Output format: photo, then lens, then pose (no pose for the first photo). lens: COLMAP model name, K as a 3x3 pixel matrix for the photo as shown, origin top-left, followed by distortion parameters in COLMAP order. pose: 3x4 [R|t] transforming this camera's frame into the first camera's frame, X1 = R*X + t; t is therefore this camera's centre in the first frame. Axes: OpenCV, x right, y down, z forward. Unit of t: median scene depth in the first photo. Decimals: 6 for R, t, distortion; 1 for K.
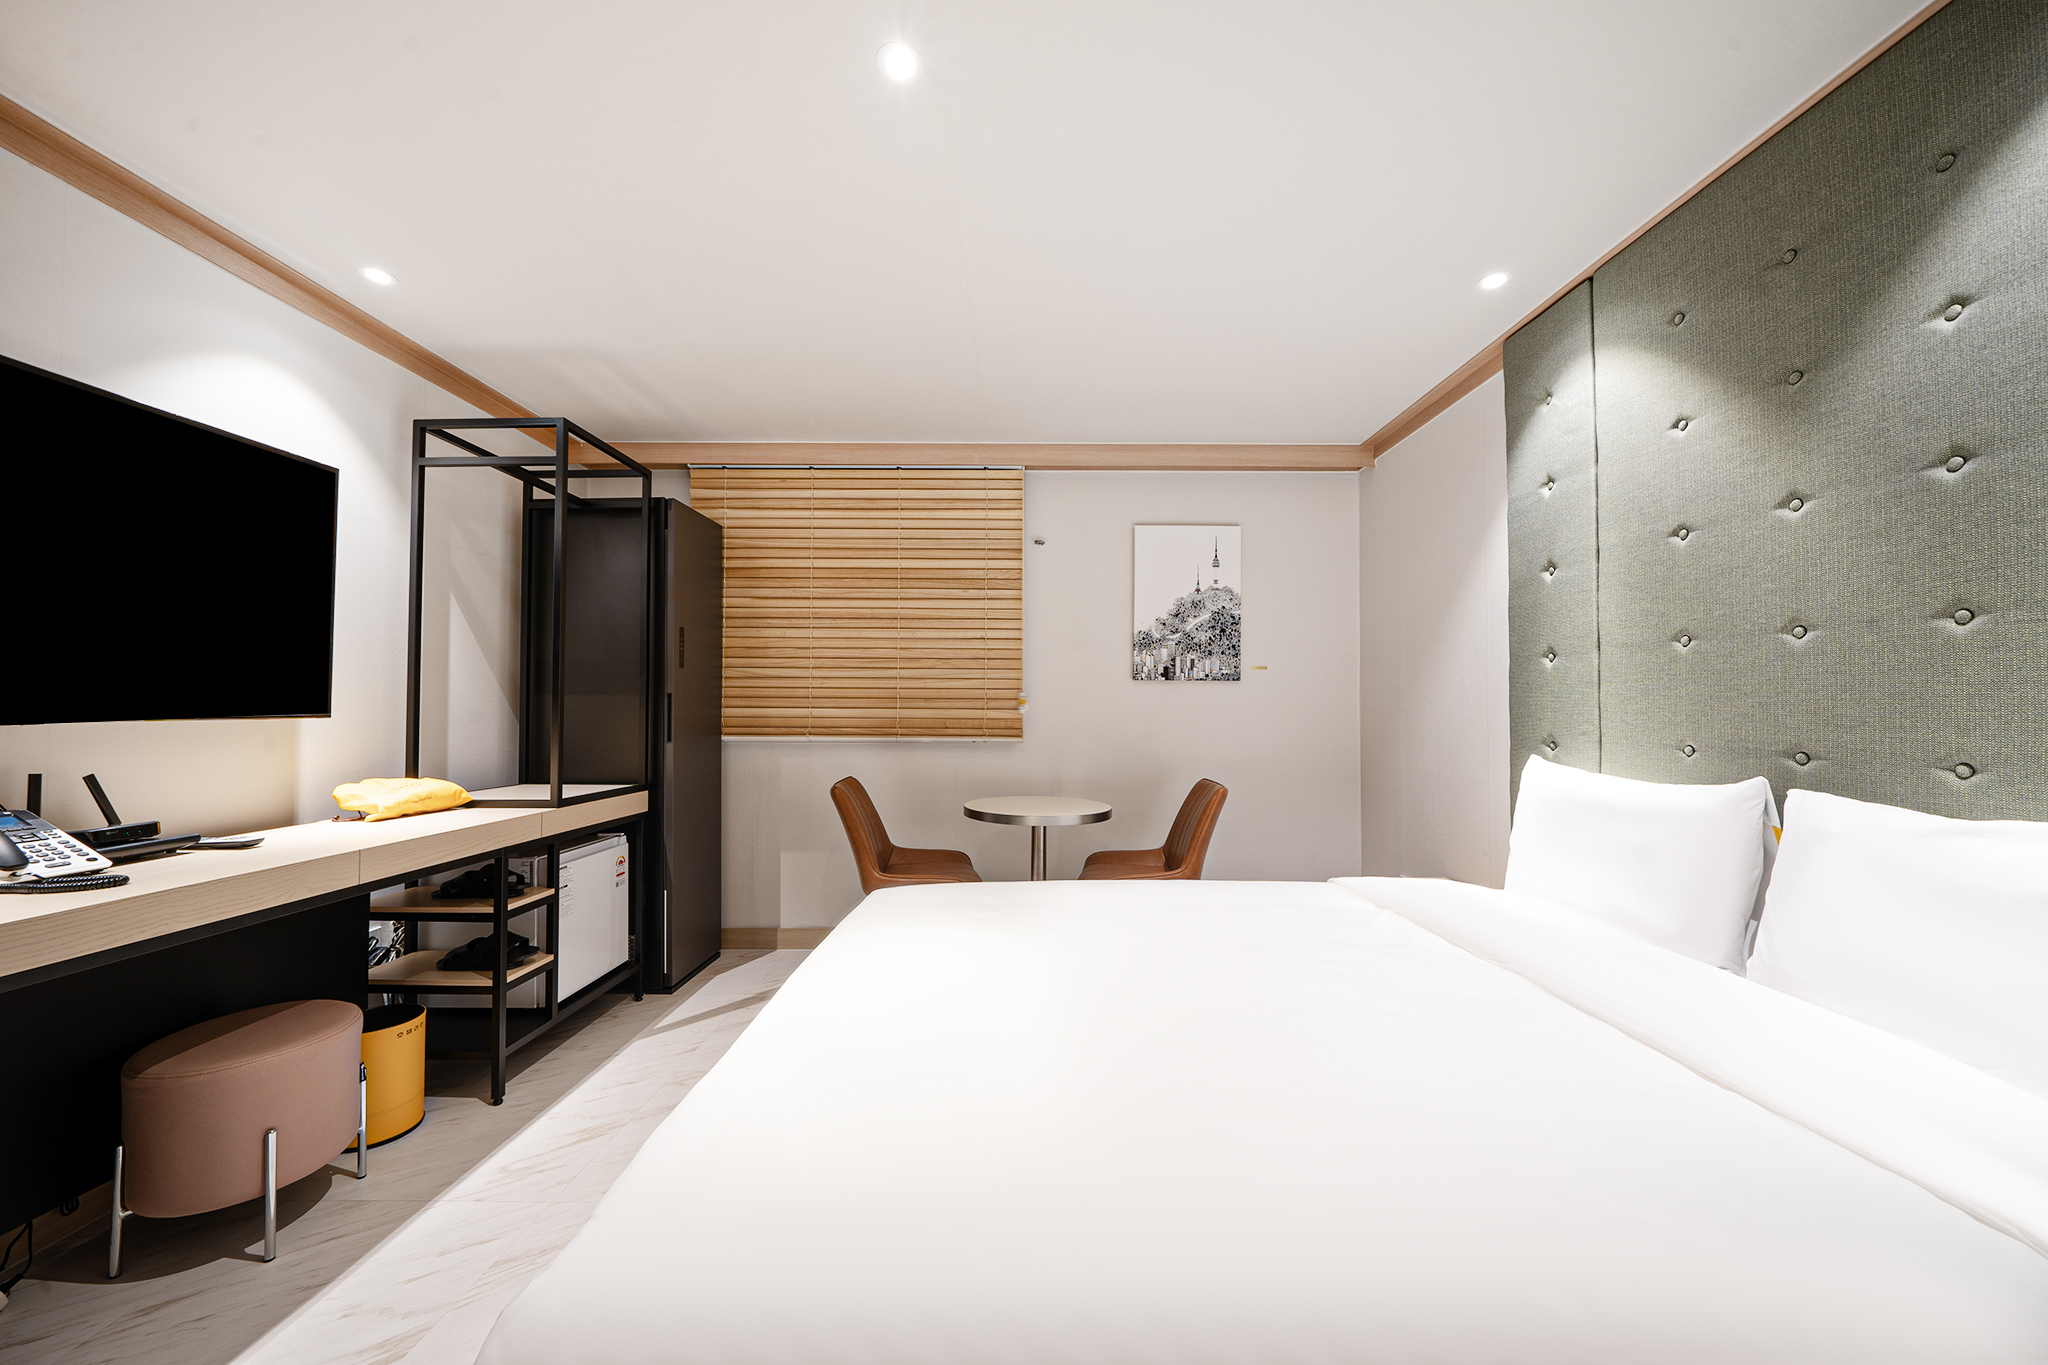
lens RADIAL K [[722.2, 0, 1024.0], [0, 722.2, 682.5], [0, 0, 1]] dist [0.000058, 0.000002]
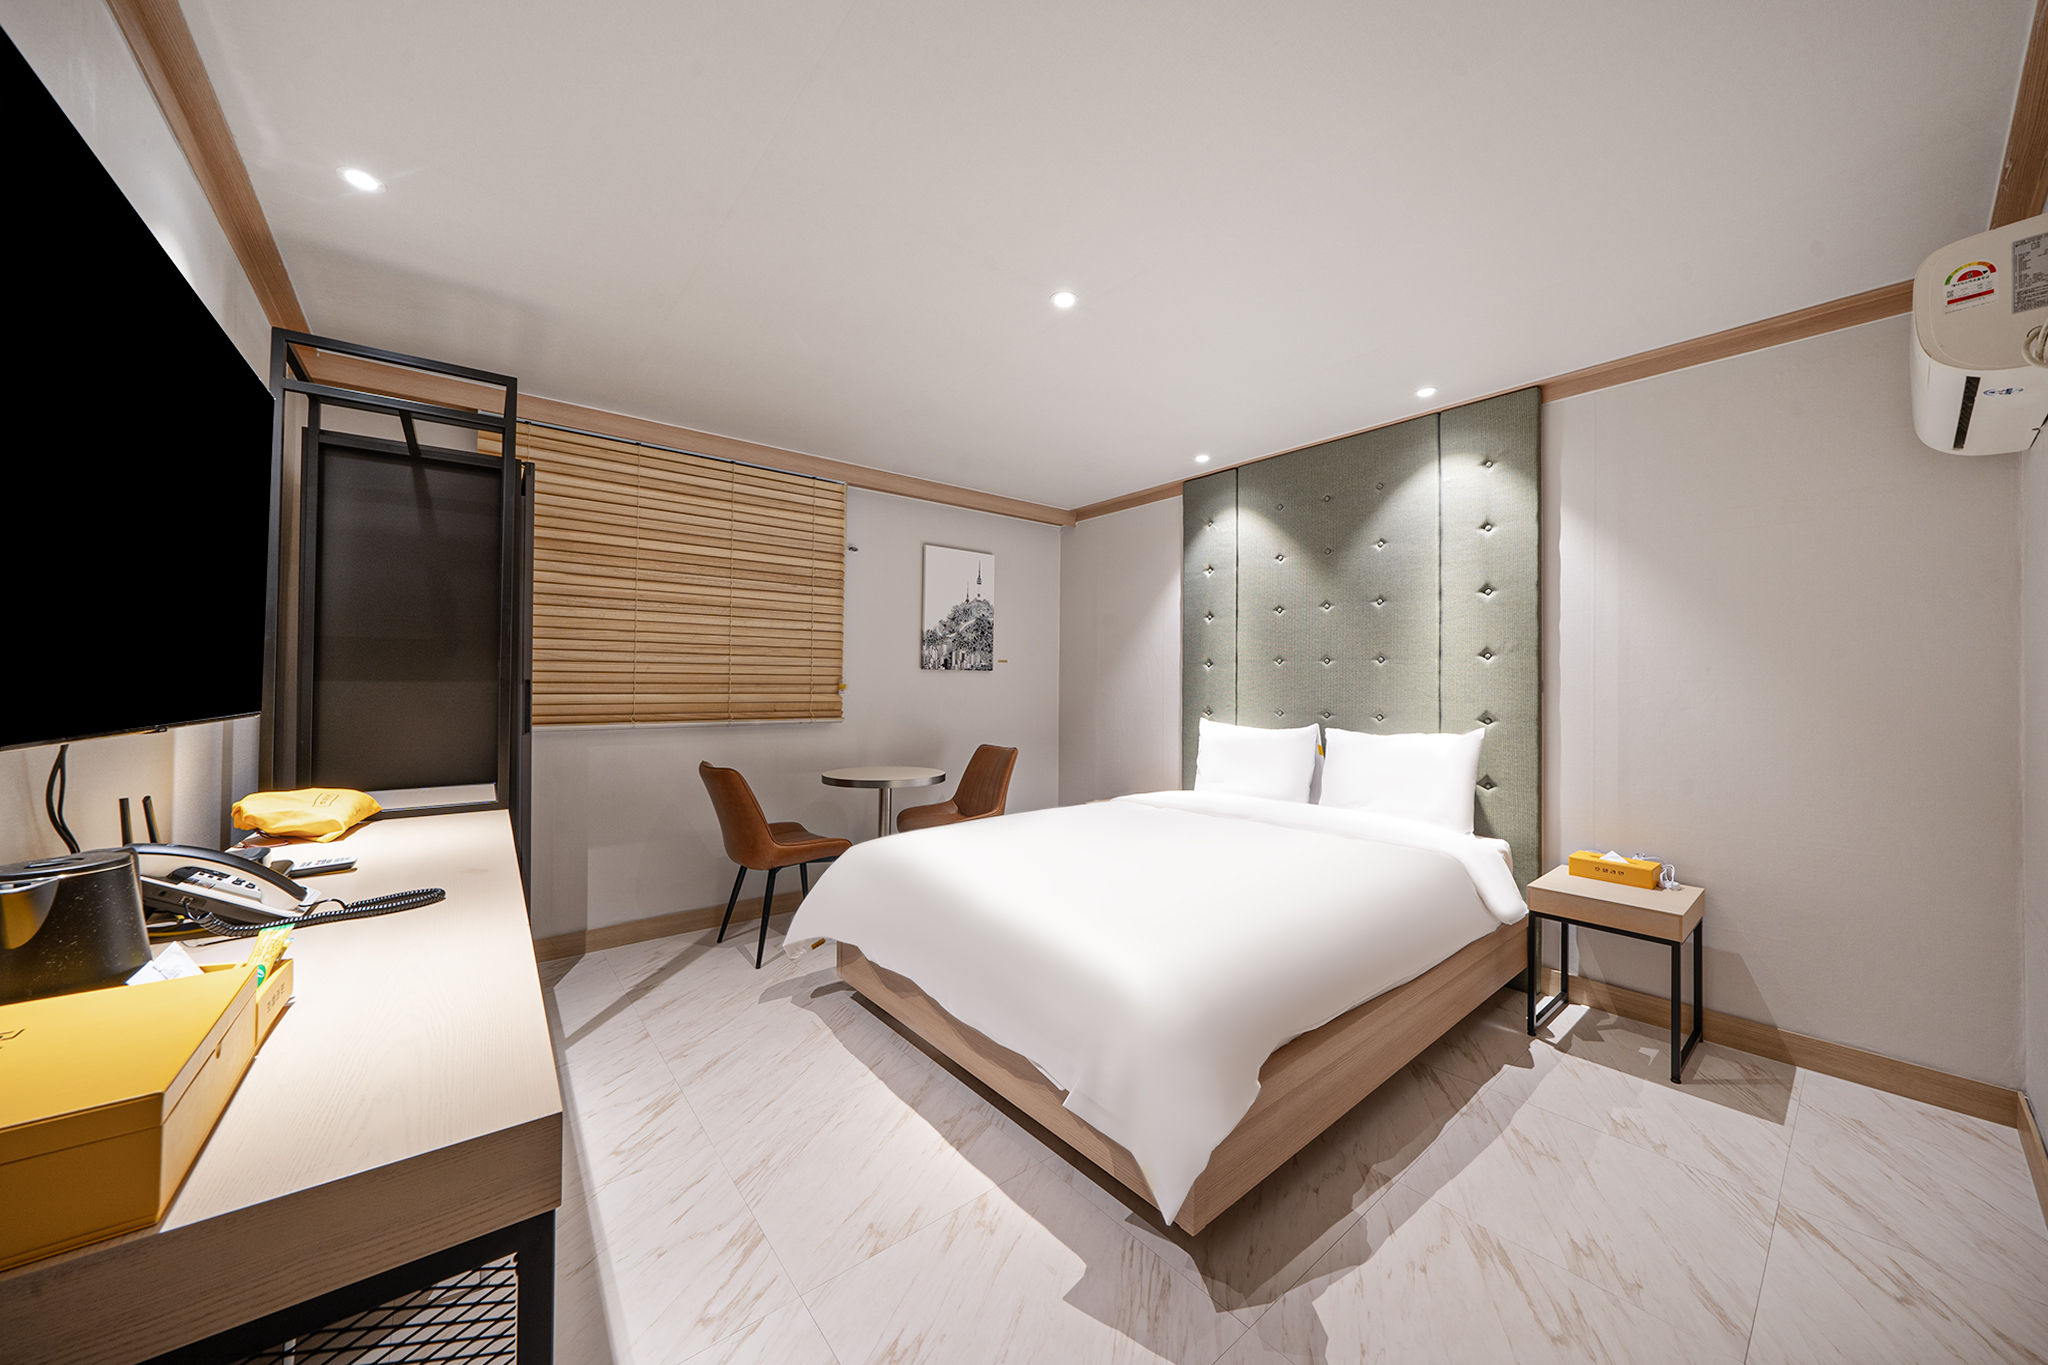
lens RADIAL K [[699.1, 0, 1062.5], [0, 699.1, 664.4], [0, 0, 1]] dist [-0.001195, -0.000108]
pose [[0.764380, 0.019552, 0.644469, -0.460459], [-0.023723, 0.999716, -0.002193, -0.015196], [-0.644329, -0.013613, 0.764627, -0.079181]]
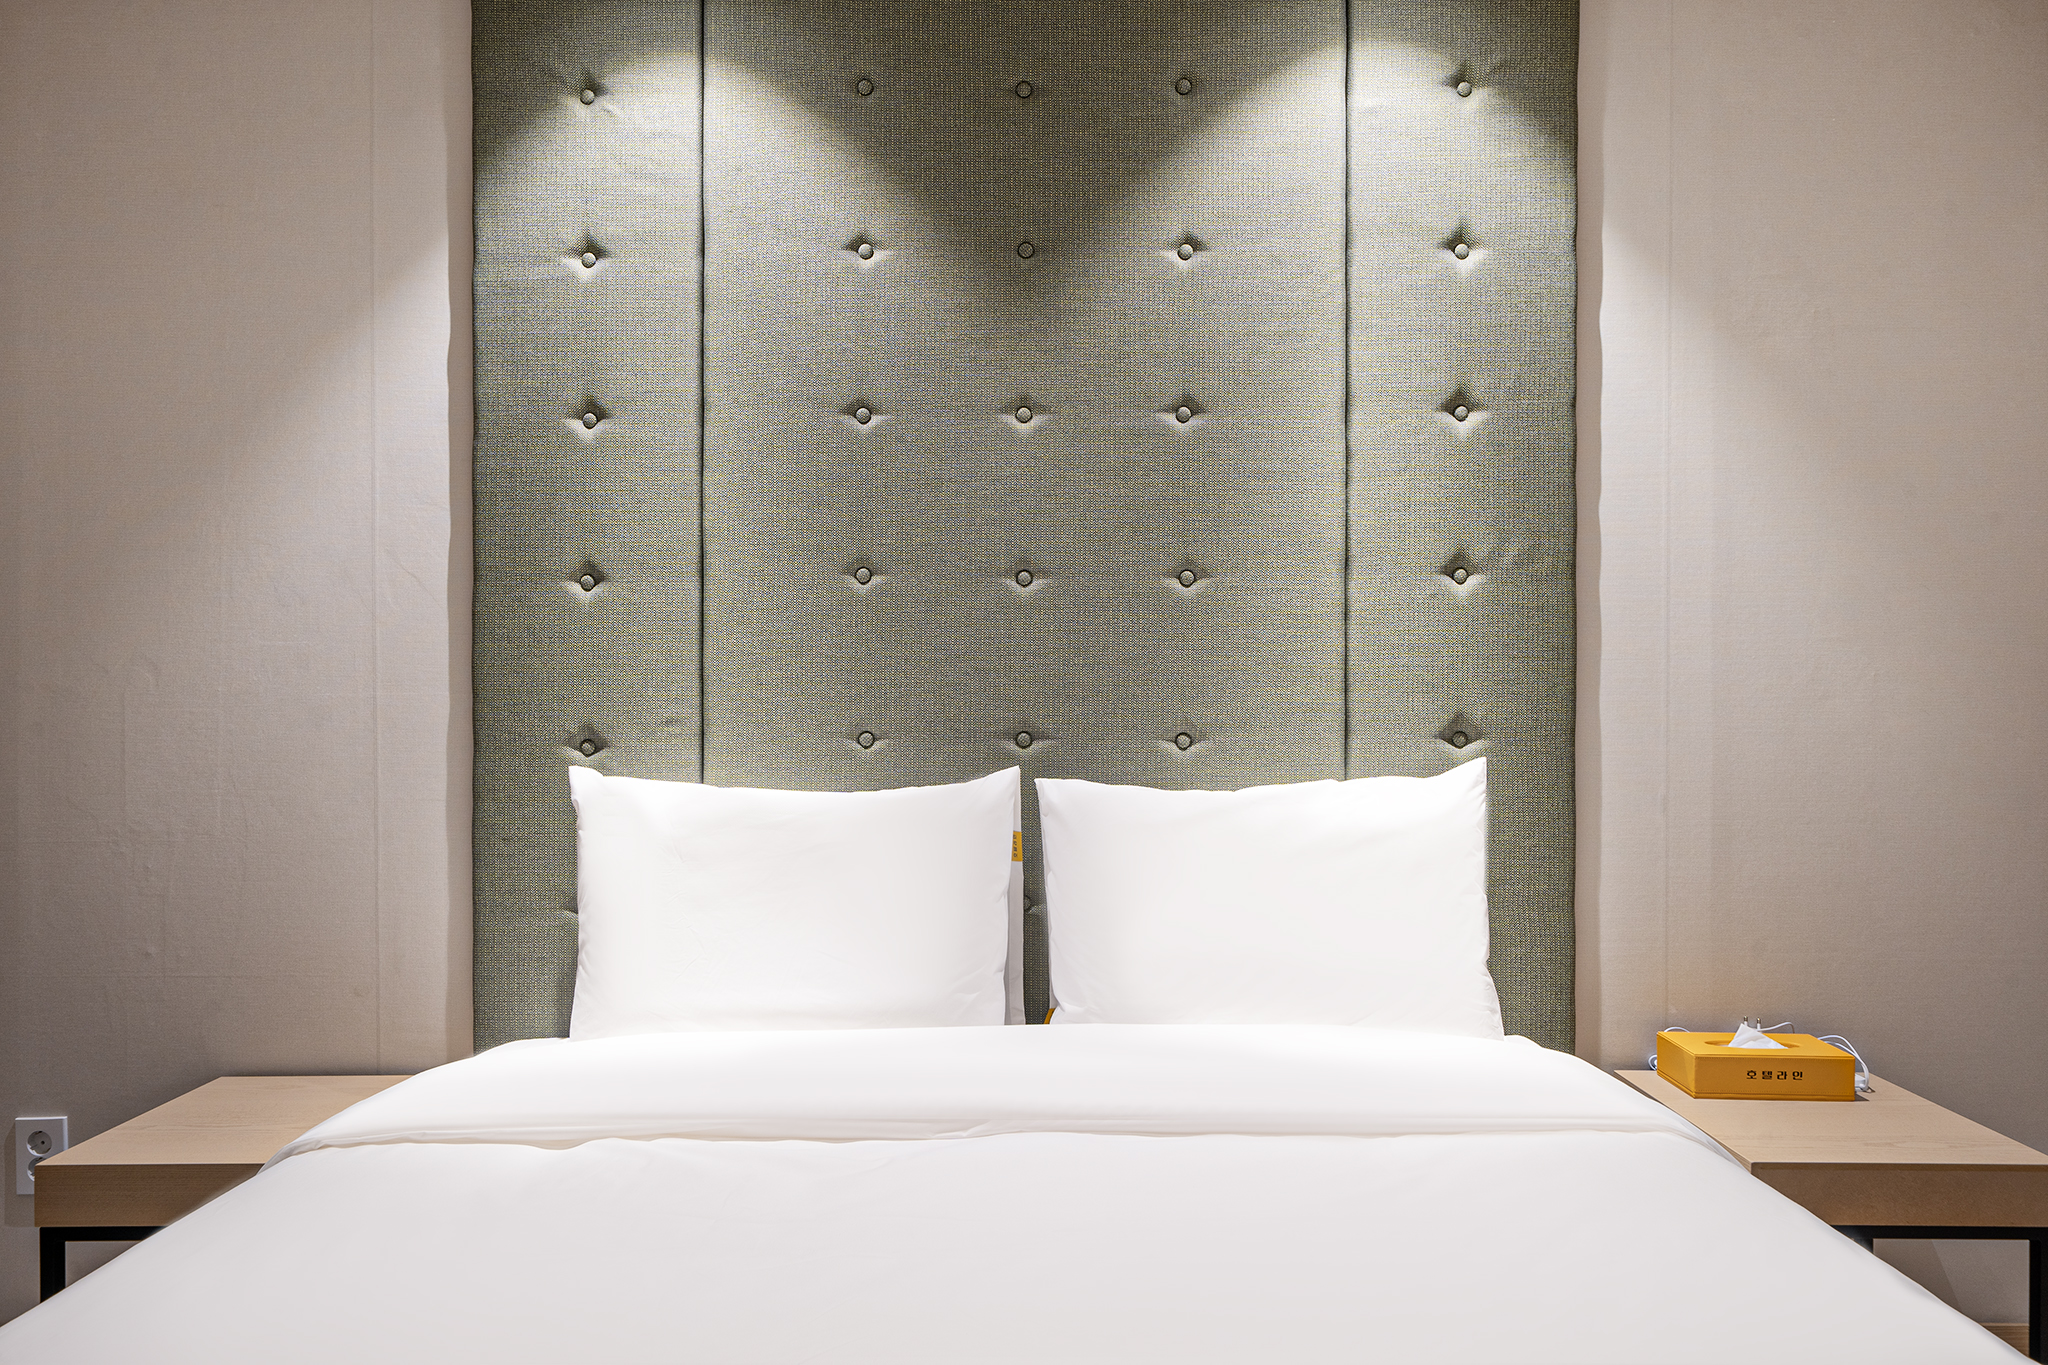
lens RADIAL K [[1348.4, 0, 1024.0], [0, 1348.4, 682.5], [0, 0, 1]] dist [0.004351, 0.001983]
pose [[0.019034, 0.002135, 0.999817, -0.171089], [-0.033243, 0.999446, -0.001501, 0.020152], [-0.999266, -0.033208, 0.019094, 0.428732]]
